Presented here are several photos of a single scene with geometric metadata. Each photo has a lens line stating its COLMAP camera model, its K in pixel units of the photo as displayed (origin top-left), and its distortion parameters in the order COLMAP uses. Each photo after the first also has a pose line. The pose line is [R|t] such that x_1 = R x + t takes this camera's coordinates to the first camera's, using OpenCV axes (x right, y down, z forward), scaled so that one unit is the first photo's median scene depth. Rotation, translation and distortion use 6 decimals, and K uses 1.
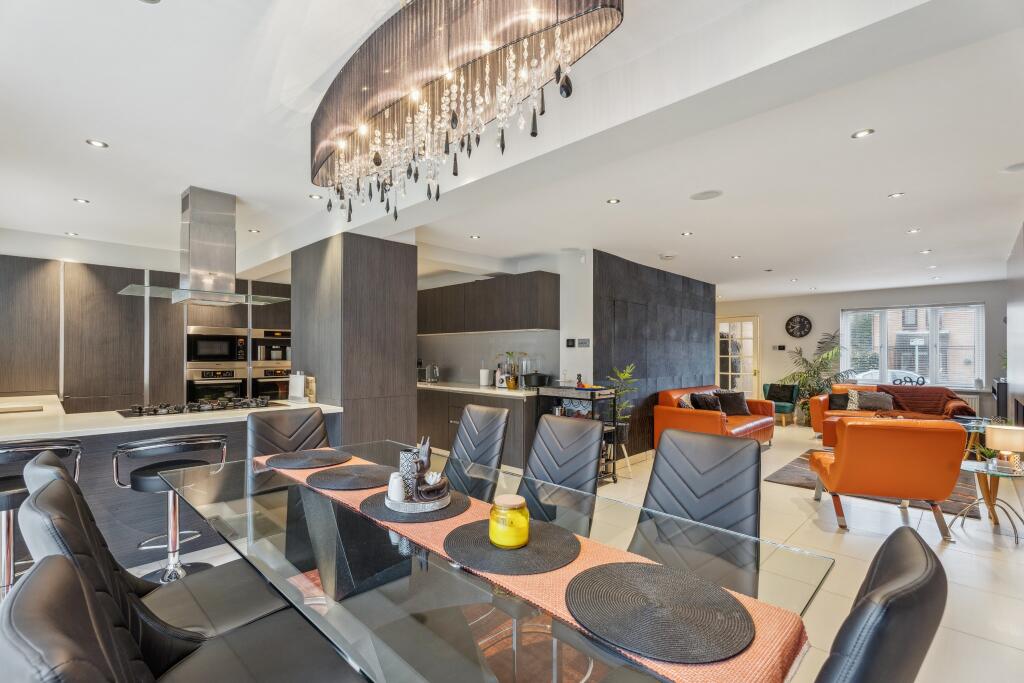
lens RADIAL K [[463.5, 0, 514.5], [0, 463.5, 352.6], [0, 0, 1]] dist [0.002741, -0.000089]
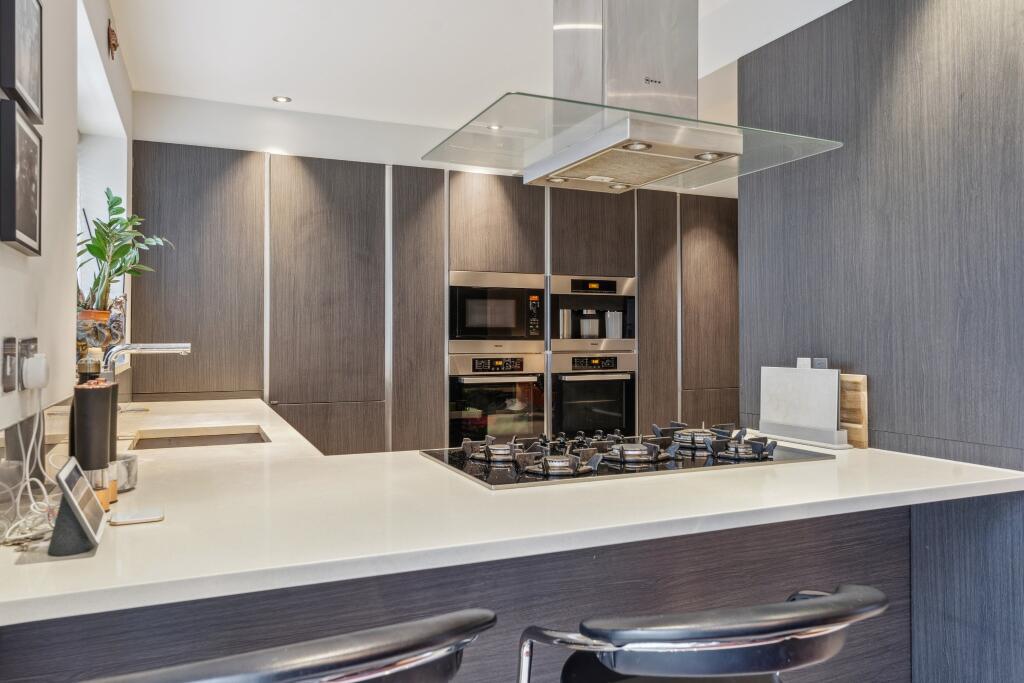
lens RADIAL K [[716.5, 0, 511.8], [0, 716.5, 335.4], [0, 0, 1]] dist [-0.005962, -0.000754]
pose [[0.929436, -0.004375, -0.368957, -0.343276], [0.003515, 0.999989, -0.003003, 0.017203], [0.368966, 0.001494, 0.929442, 0.281890]]
